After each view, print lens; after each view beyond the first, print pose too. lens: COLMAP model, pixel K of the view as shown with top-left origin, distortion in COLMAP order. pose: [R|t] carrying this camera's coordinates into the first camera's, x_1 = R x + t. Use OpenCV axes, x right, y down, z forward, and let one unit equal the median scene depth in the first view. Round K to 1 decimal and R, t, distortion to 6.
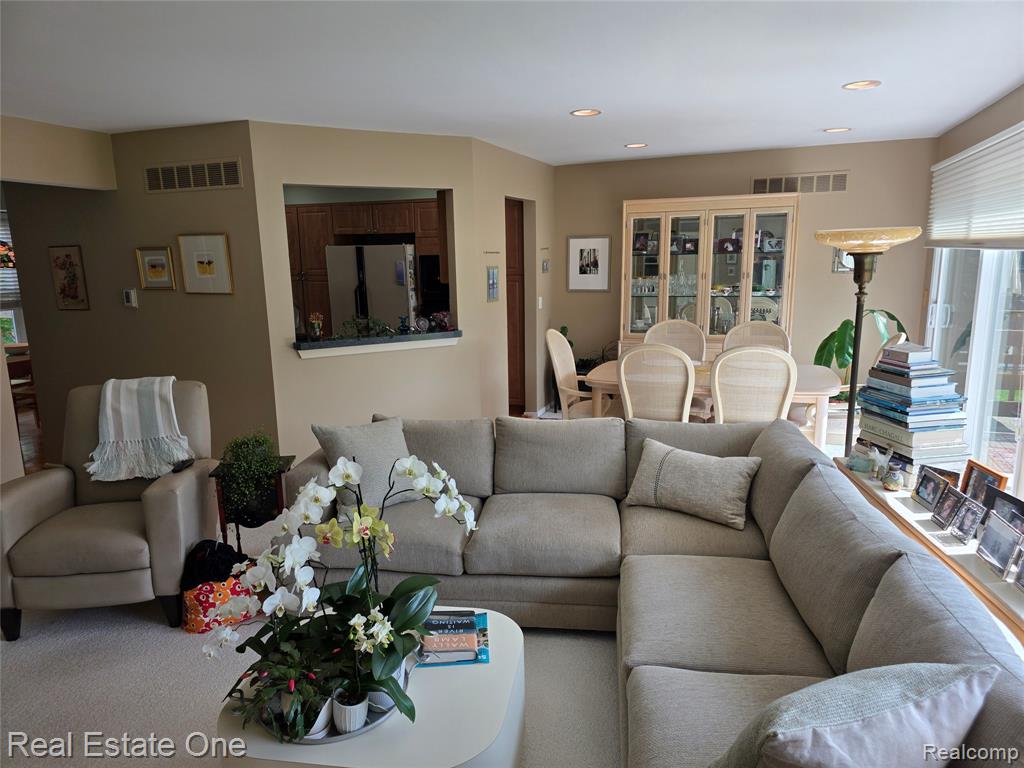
lens RADIAL K [[689.6, 0, 510.6], [0, 689.6, 380.4], [0, 0, 1]] dist [0.025440, -0.001357]
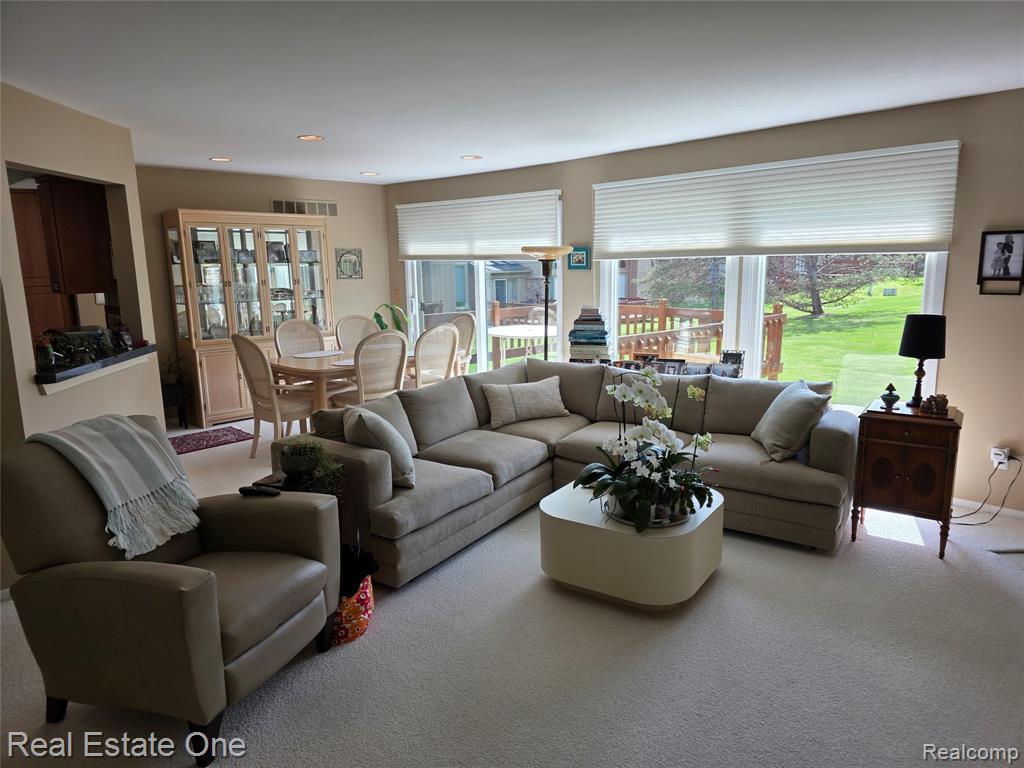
lens RADIAL K [[689.6, 0, 509.2], [0, 689.6, 389.2], [0, 0, 1]] dist [0.025440, -0.001357]
pose [[0.424554, -0.158668, 0.891391, -1.037885], [0.170574, 0.980912, 0.093361, -0.032184], [-0.889190, 0.112411, 0.443515, 0.286394]]
